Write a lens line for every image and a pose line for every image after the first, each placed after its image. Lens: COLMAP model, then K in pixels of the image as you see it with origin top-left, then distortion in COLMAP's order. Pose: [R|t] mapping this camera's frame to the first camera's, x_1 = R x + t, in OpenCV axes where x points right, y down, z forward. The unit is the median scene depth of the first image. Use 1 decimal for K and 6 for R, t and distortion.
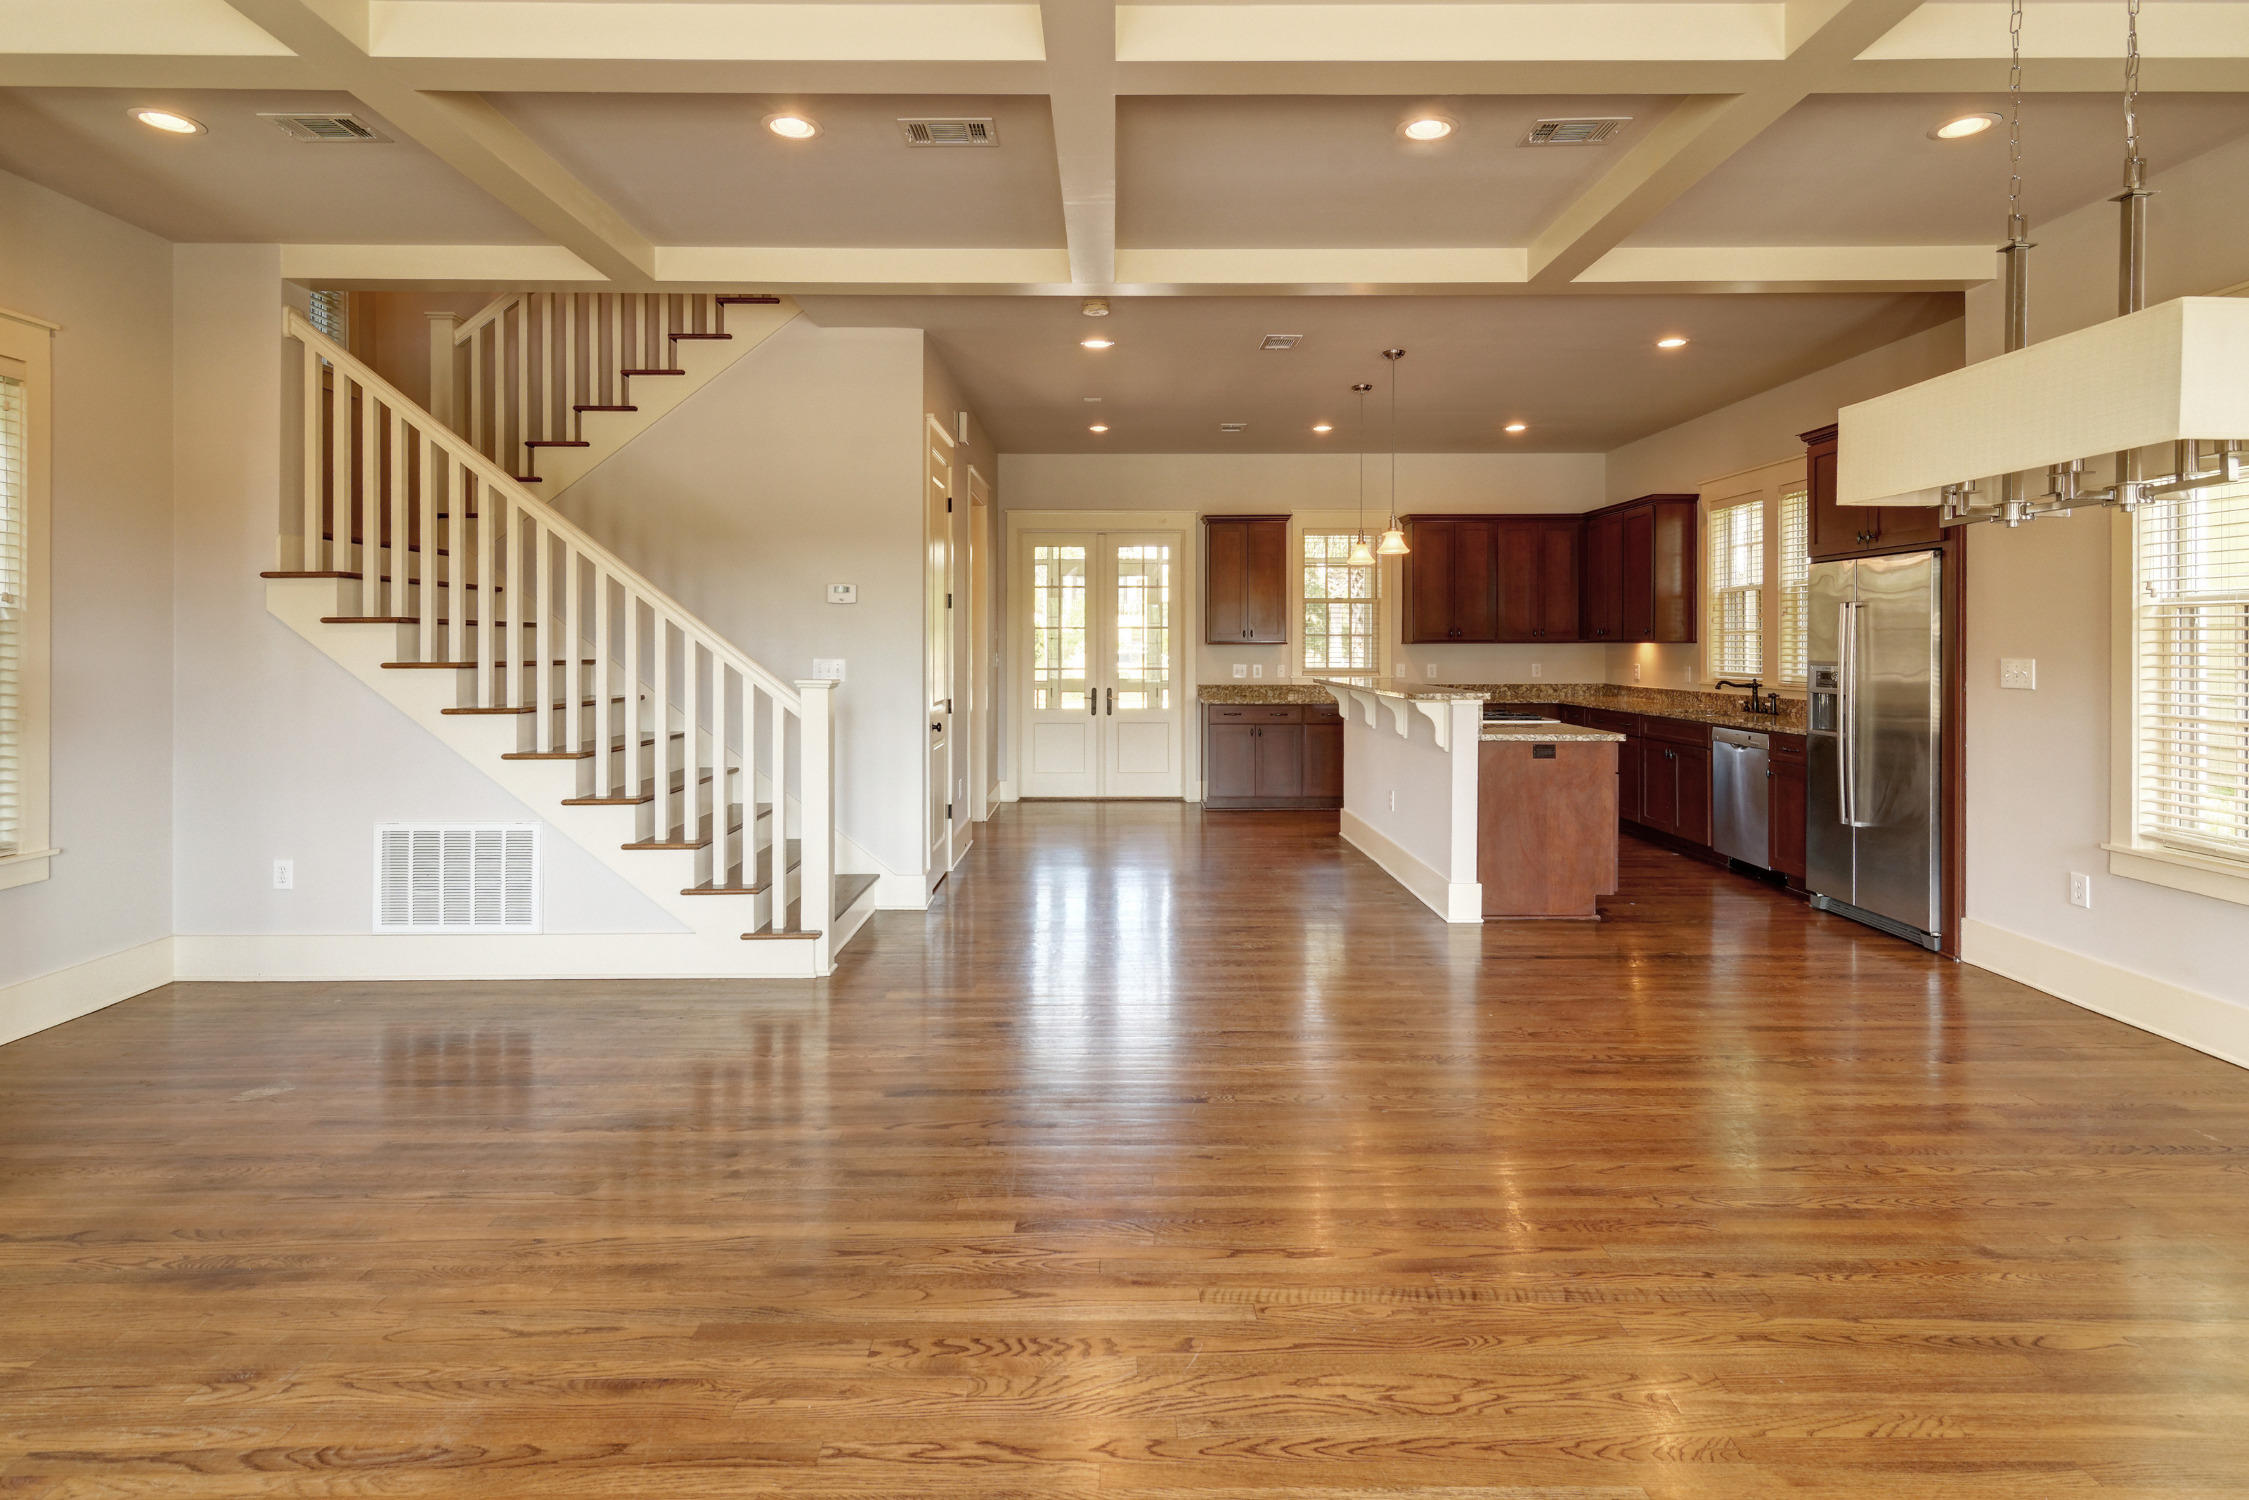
lens RADIAL K [[1135.0, 0, 1123.8], [0, 1135.0, 626.1], [0, 0, 1]] dist [0.004312, -0.000727]
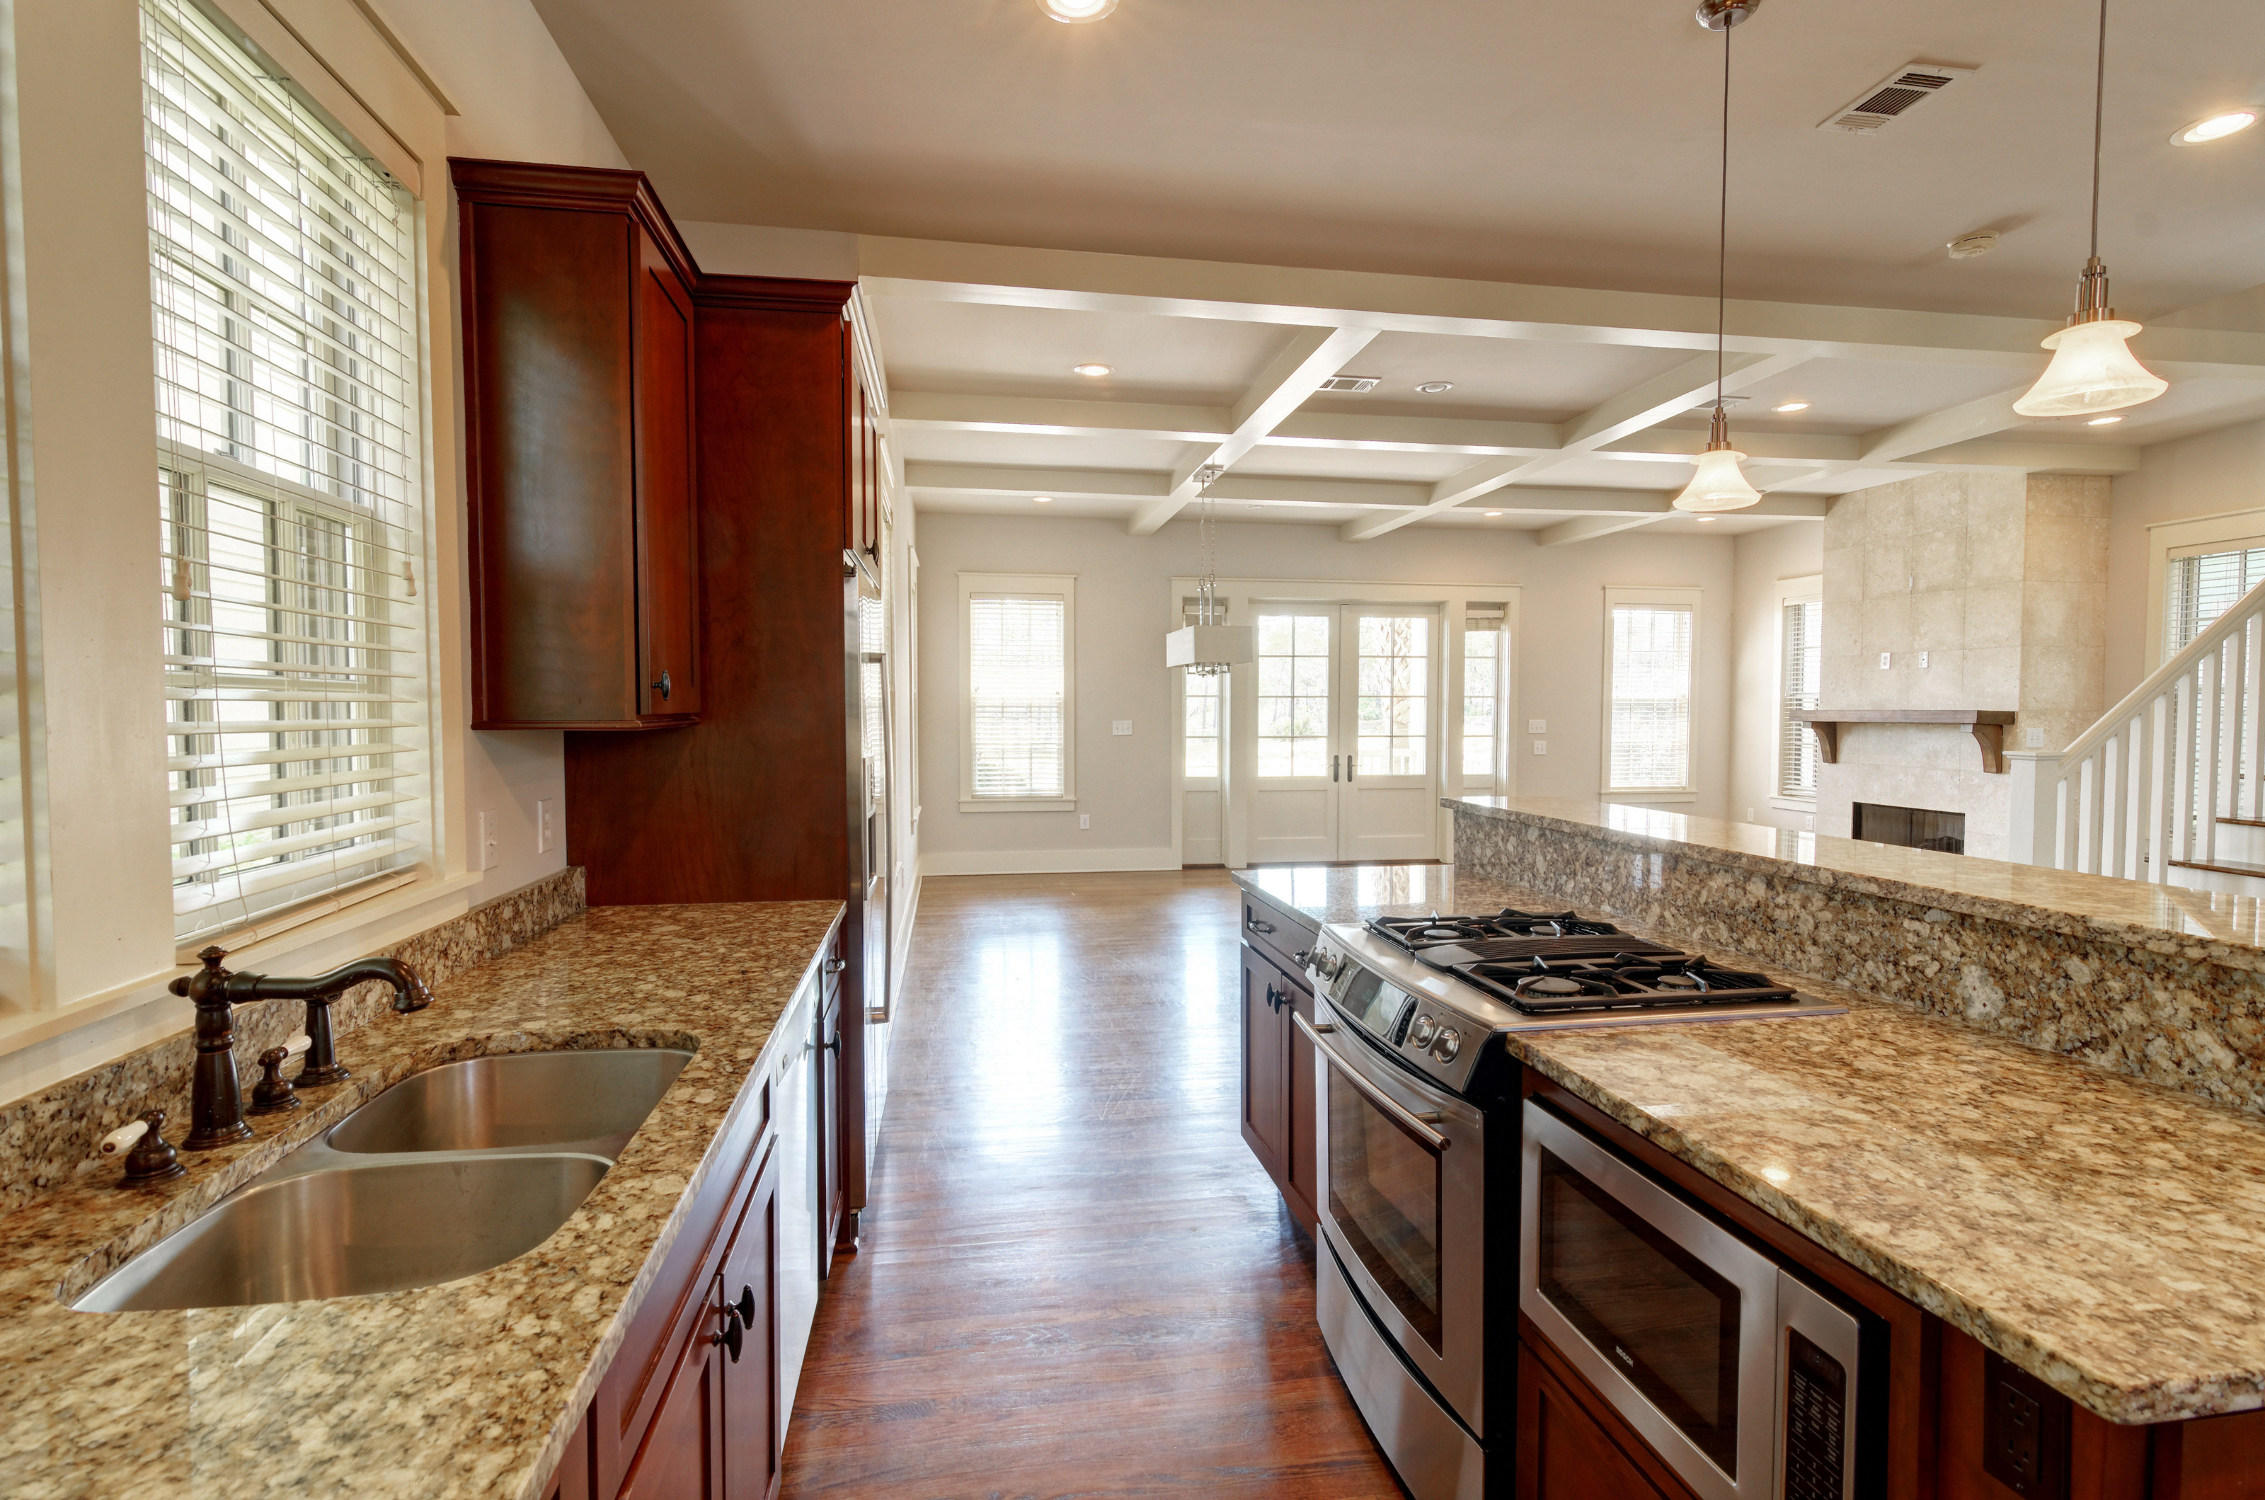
lens RADIAL K [[1045.5, 0, 1132.5], [0, 1045.5, 750.0], [0, 0, 1]] dist [0.000043, 0.000000]
pose [[-0.987746, 0.009004, -0.155811, 0.624771], [0.004581, 0.999577, 0.028726, 0.032646], [0.156004, 0.027660, -0.987369, 3.740279]]
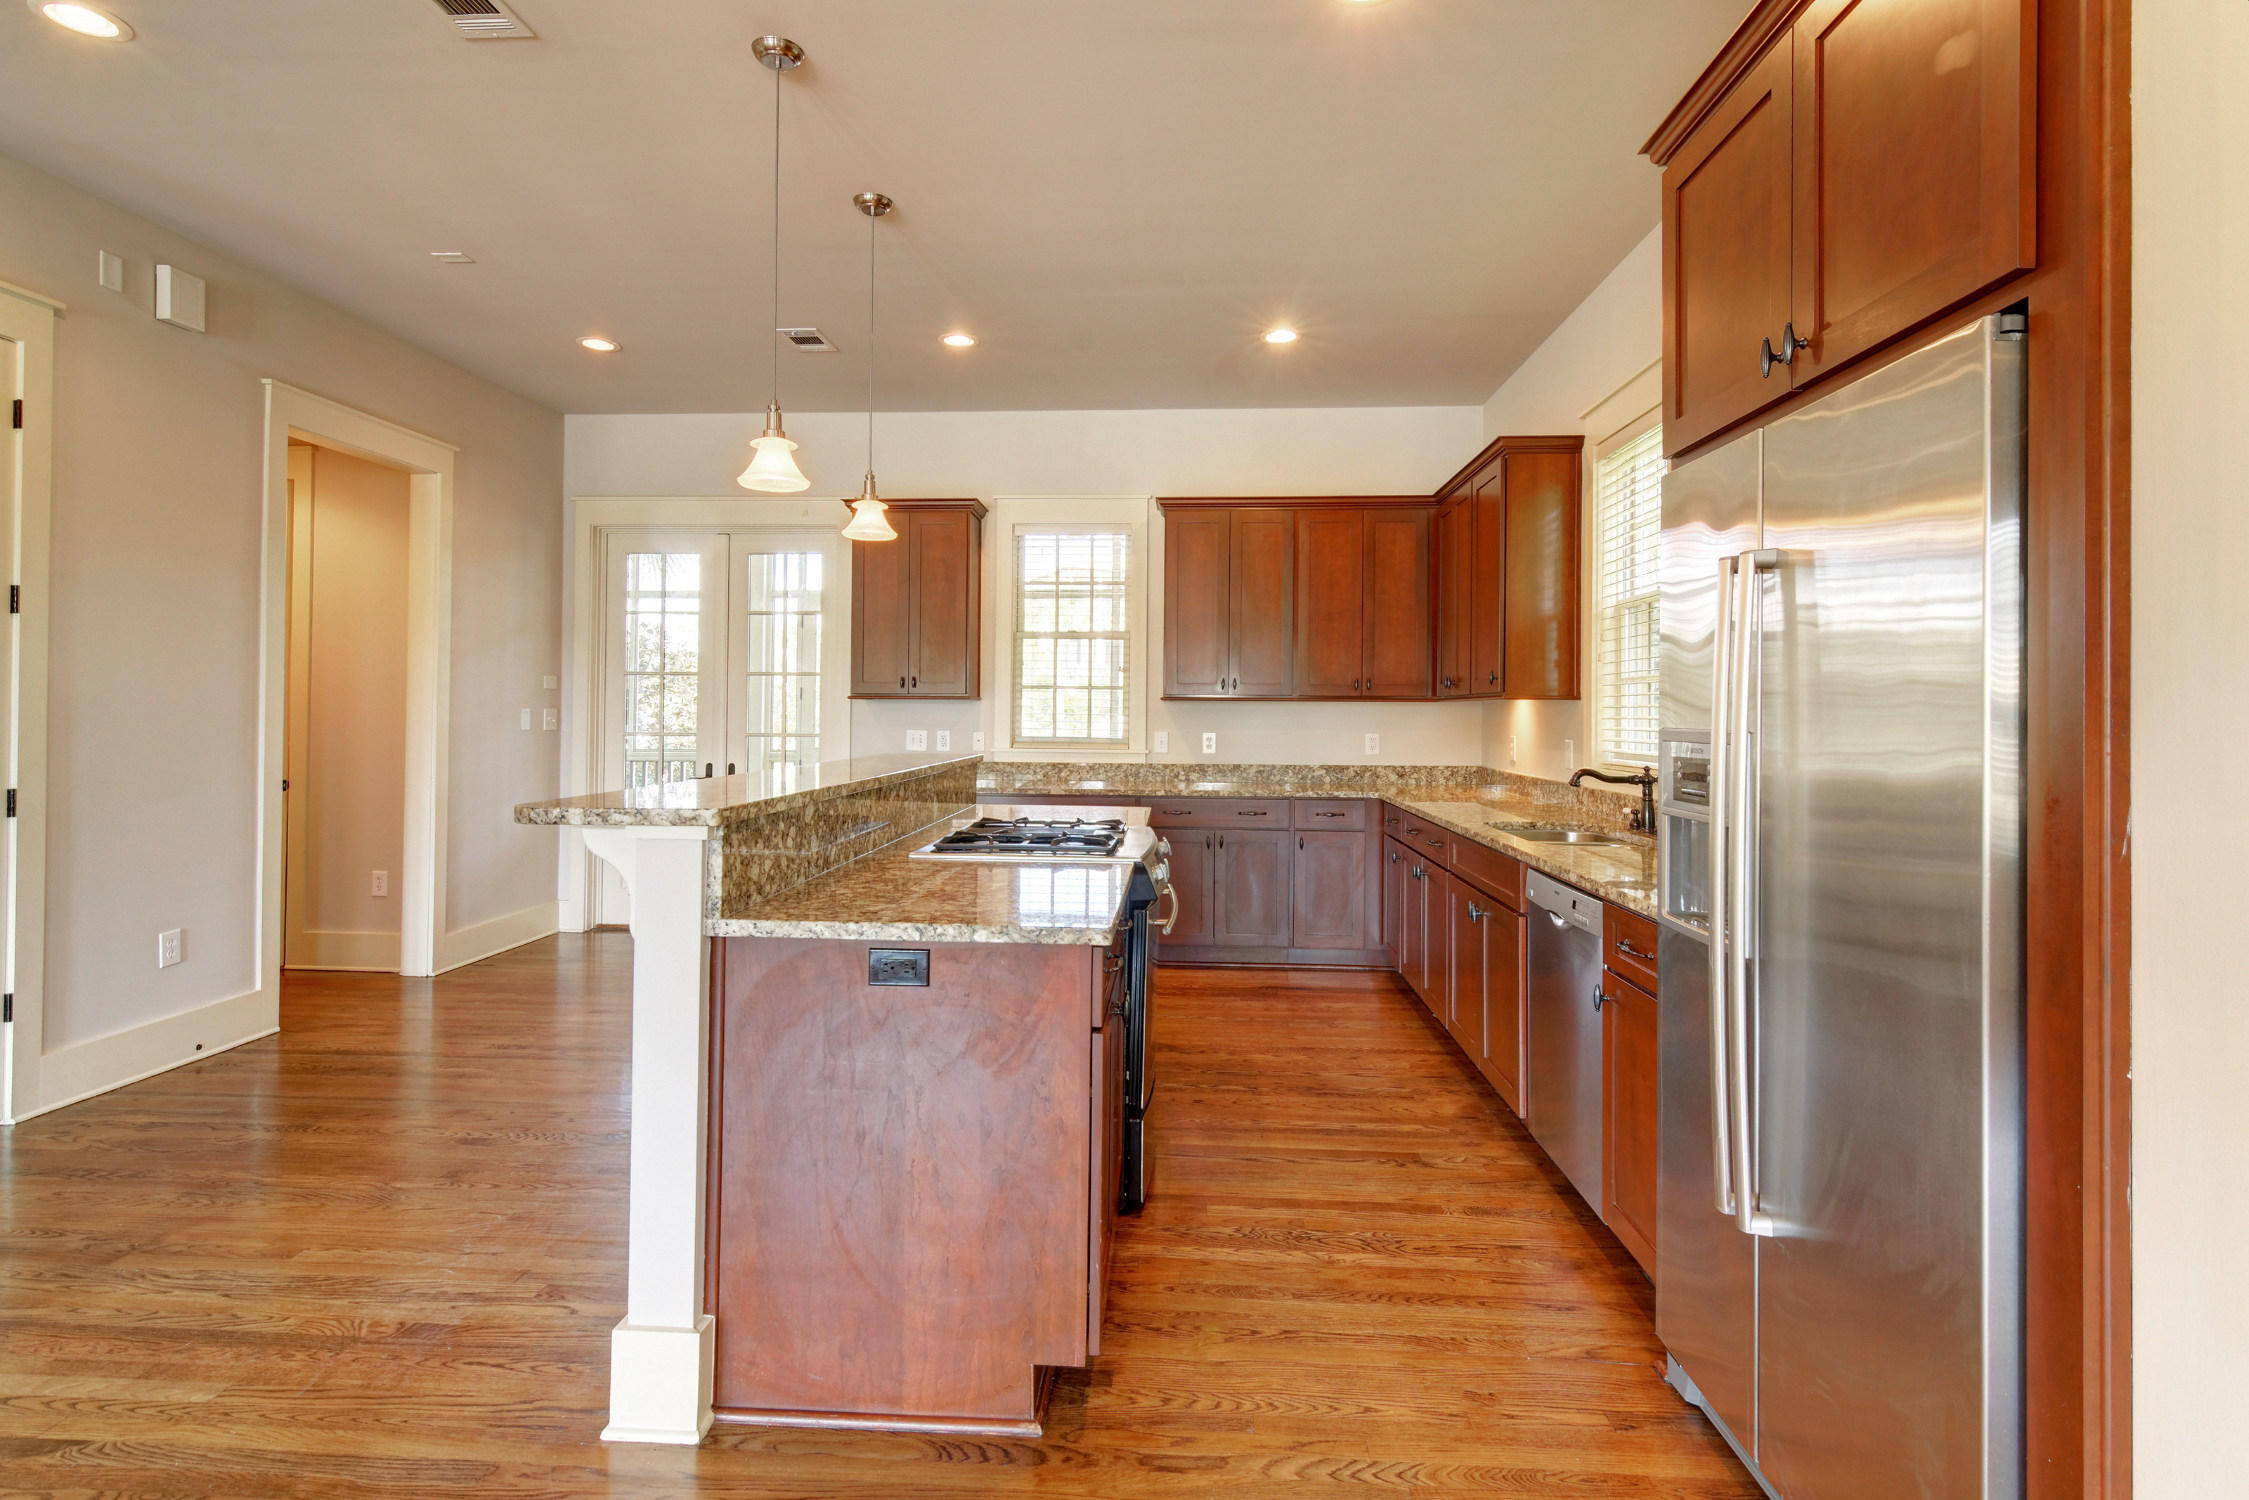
lens RADIAL K [[1109.5, 0, 1125.6], [0, 1109.5, 682.2], [0, 0, 1]] dist [0.002048, 0.000340]
pose [[0.997936, 0.007714, -0.063755, 0.465409], [-0.008439, 0.999903, -0.011101, 0.021313], [0.063663, 0.011616, 0.997904, 0.643725]]
